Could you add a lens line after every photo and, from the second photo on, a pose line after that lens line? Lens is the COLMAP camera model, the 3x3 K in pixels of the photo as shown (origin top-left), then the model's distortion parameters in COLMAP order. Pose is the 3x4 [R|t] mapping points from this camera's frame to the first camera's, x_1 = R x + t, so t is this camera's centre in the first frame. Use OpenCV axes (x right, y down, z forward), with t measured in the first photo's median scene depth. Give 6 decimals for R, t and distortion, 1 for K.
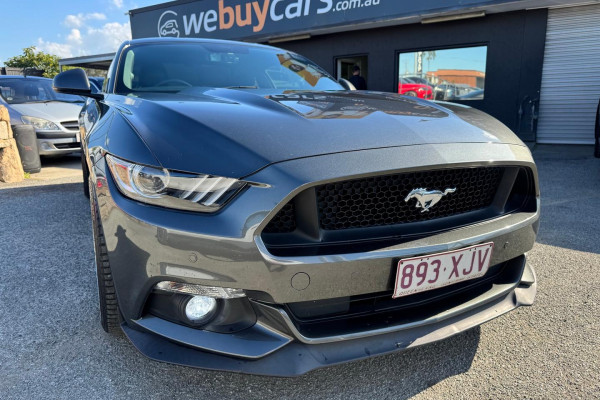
lens RADIAL K [[432.8, 0, 296.7], [0, 432.8, 202.4], [0, 0, 1]] dist [0.013182, -0.016740]
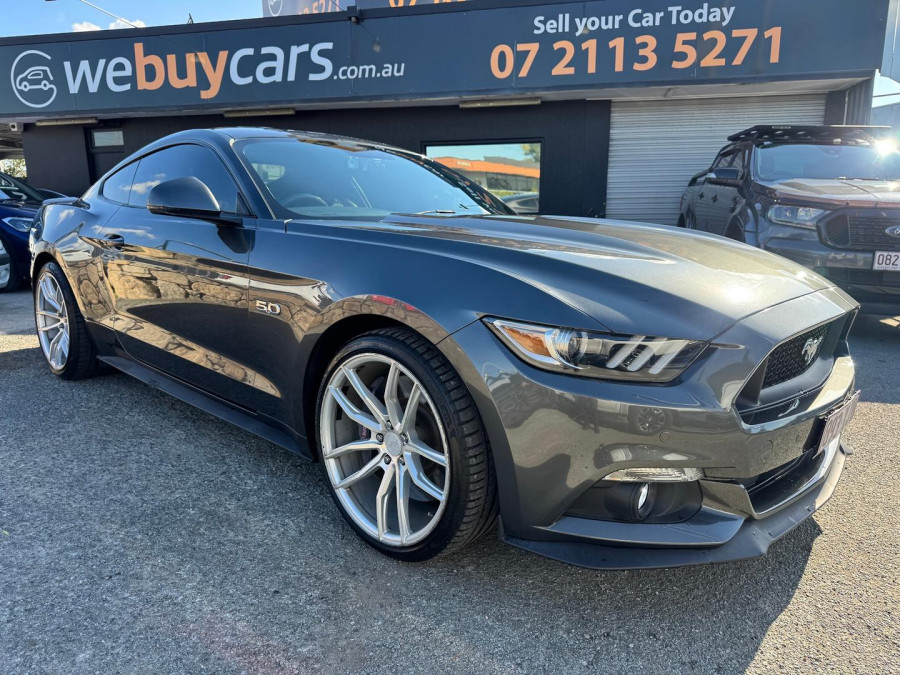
lens RADIAL K [[648.6, 0, 443.0], [0, 648.6, 338.0], [0, 0, 1]] dist [0.015599, -0.019672]
pose [[0.937673, -0.050749, 0.343793, -0.119718], [0.059516, 0.998115, -0.014988, -0.007730], [-0.342384, 0.034515, 0.938926, -0.005727]]
